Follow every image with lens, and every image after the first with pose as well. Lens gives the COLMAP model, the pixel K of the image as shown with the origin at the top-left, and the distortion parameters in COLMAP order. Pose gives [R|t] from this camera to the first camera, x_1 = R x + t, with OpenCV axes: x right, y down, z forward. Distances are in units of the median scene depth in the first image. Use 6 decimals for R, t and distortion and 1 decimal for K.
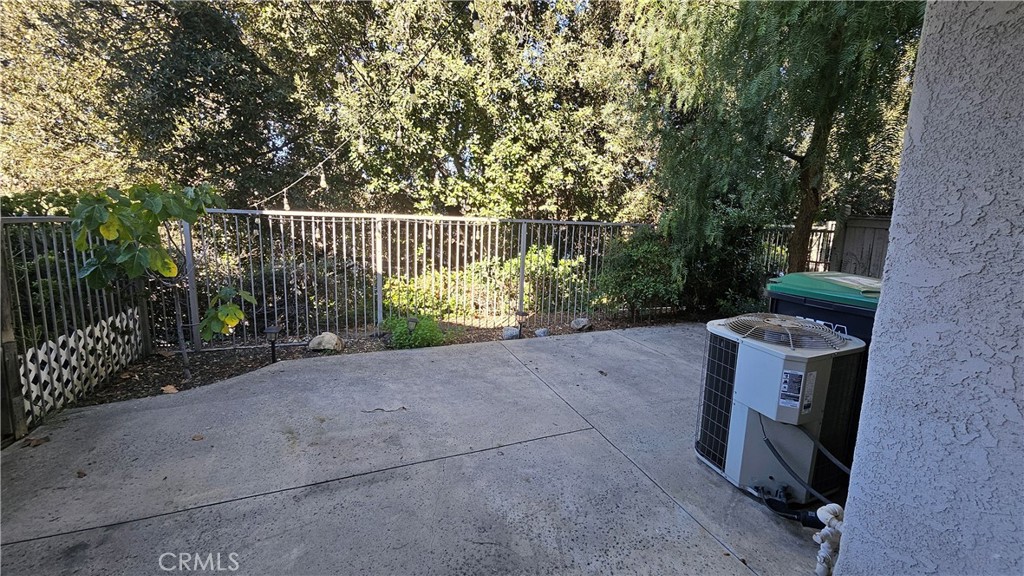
lens RADIAL K [[402.9, 0, 515.4], [0, 402.9, 283.8], [0, 0, 1]] dist [-0.001177, 0.000694]
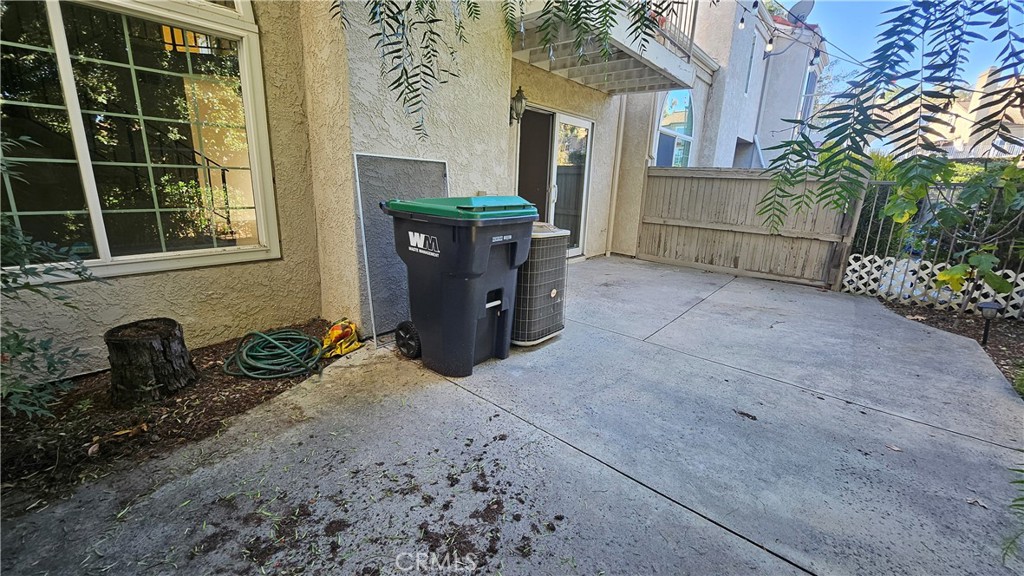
lens RADIAL K [[402.9, 0, 512.7], [0, 402.9, 281.6], [0, 0, 1]] dist [-0.001177, 0.000694]
pose [[-0.876000, 0.065133, -0.477894, 0.818510], [-0.128770, 0.923289, 0.361877, -0.135327], [0.464804, 0.378542, -0.800414, 1.289902]]
